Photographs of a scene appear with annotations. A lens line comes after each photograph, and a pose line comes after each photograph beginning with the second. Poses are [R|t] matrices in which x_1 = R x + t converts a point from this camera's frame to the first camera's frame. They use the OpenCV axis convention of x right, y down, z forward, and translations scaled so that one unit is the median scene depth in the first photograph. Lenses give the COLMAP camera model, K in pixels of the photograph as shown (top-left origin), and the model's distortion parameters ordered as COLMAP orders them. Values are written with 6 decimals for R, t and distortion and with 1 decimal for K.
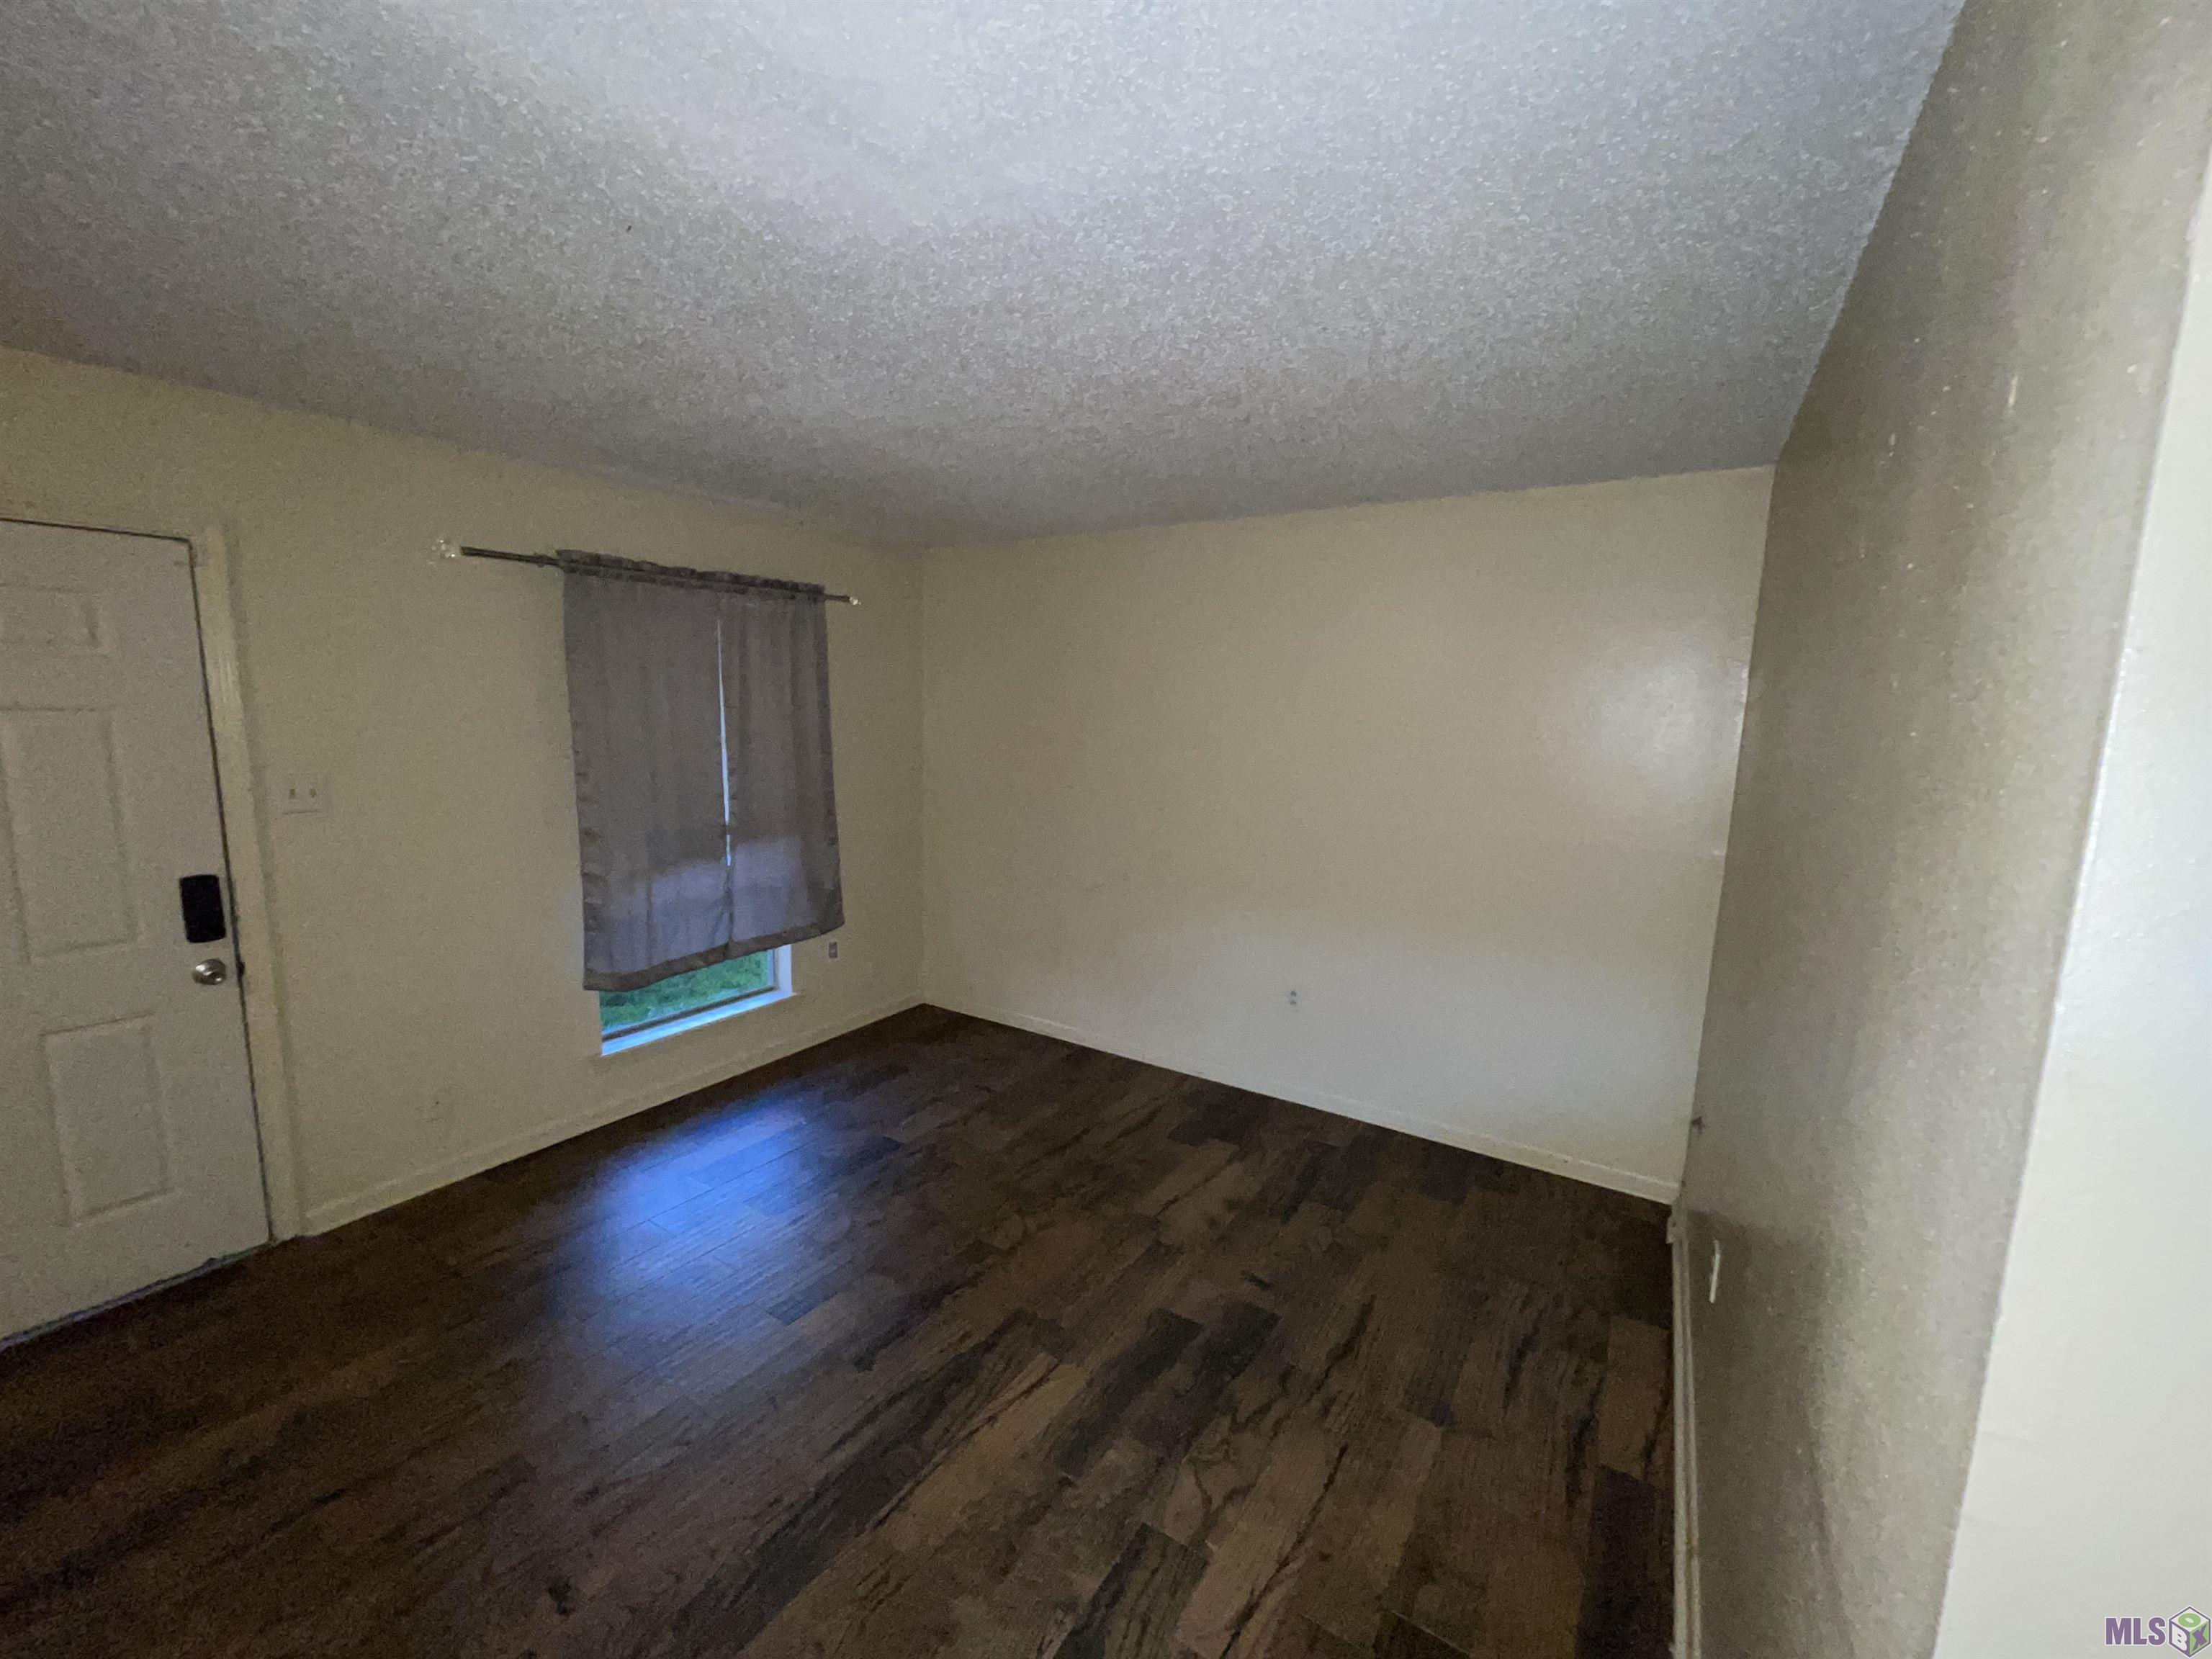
lens RADIAL K [[892.2, 0, 1104.7], [0, 892.2, 832.3], [0, 0, 1]] dist [-0.004089, 0.001198]
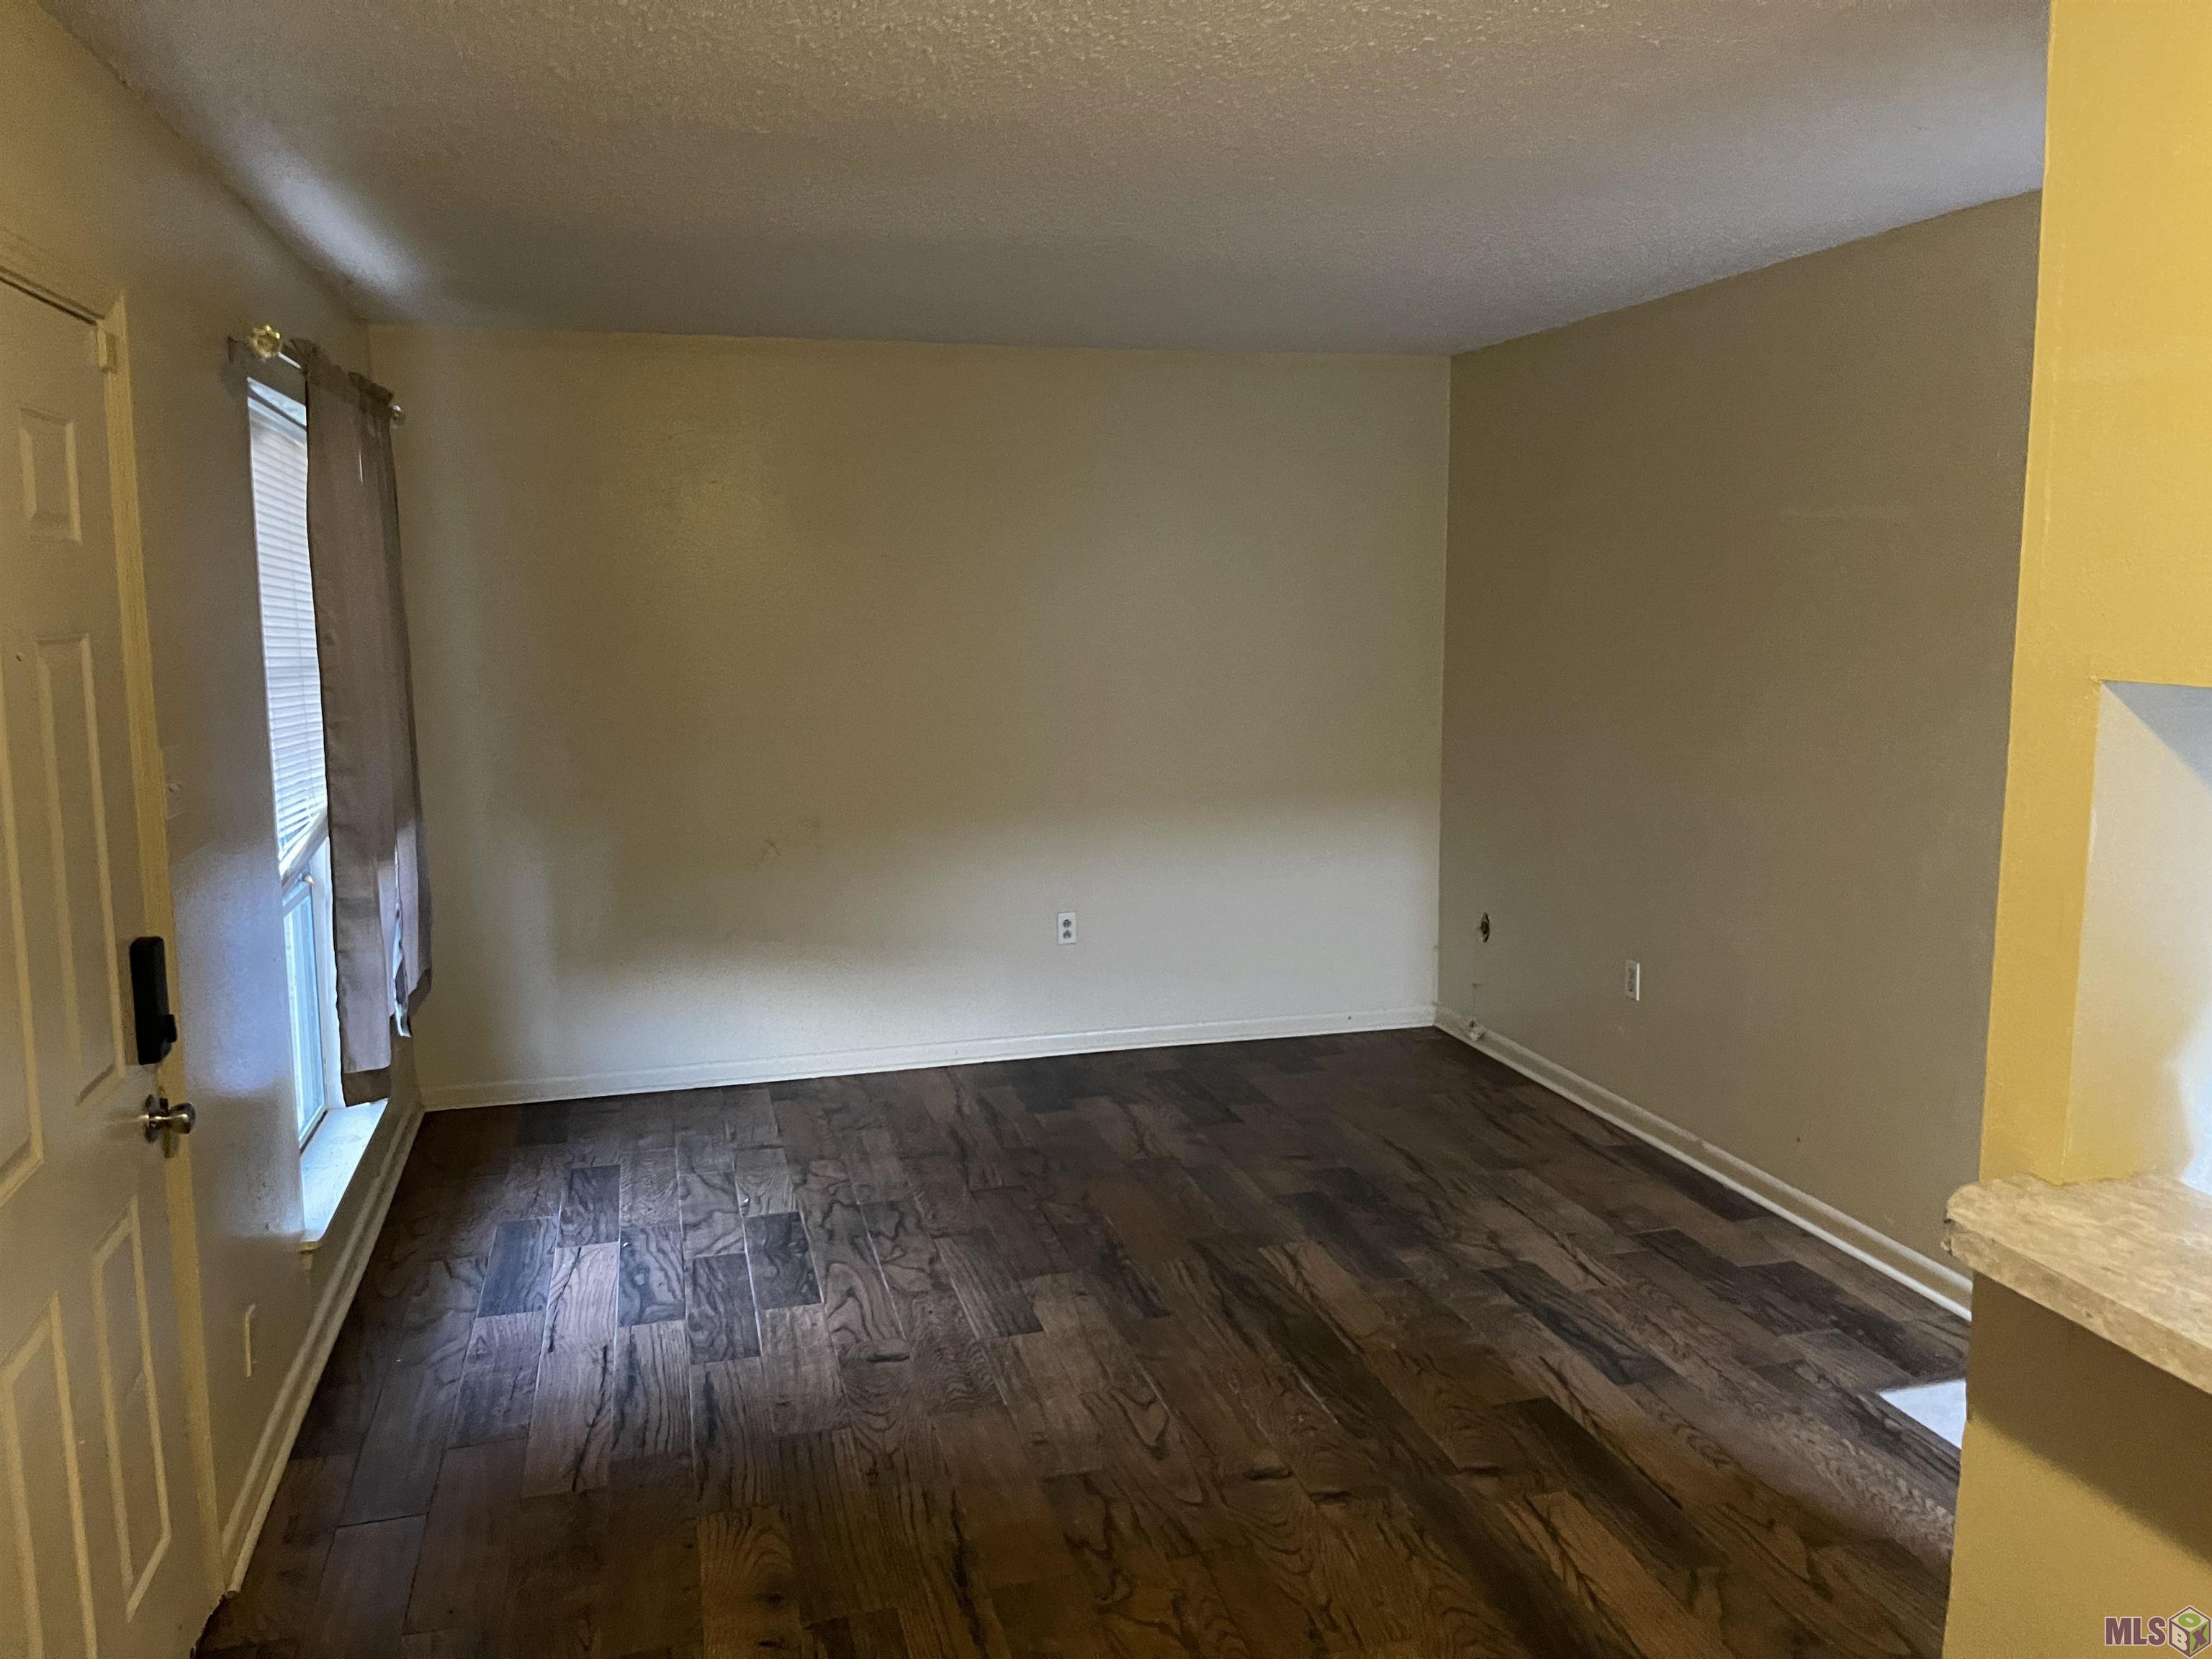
lens RADIAL K [[1678.1, 0, 1102.6], [0, 1678.1, 828.6], [0, 0, 1]] dist [0.056844, -0.062701]
pose [[0.668043, -0.138779, 0.731067, -1.473944], [0.130225, 0.989097, 0.068762, -0.013702], [-0.732639, 0.049267, 0.678832, -0.139934]]
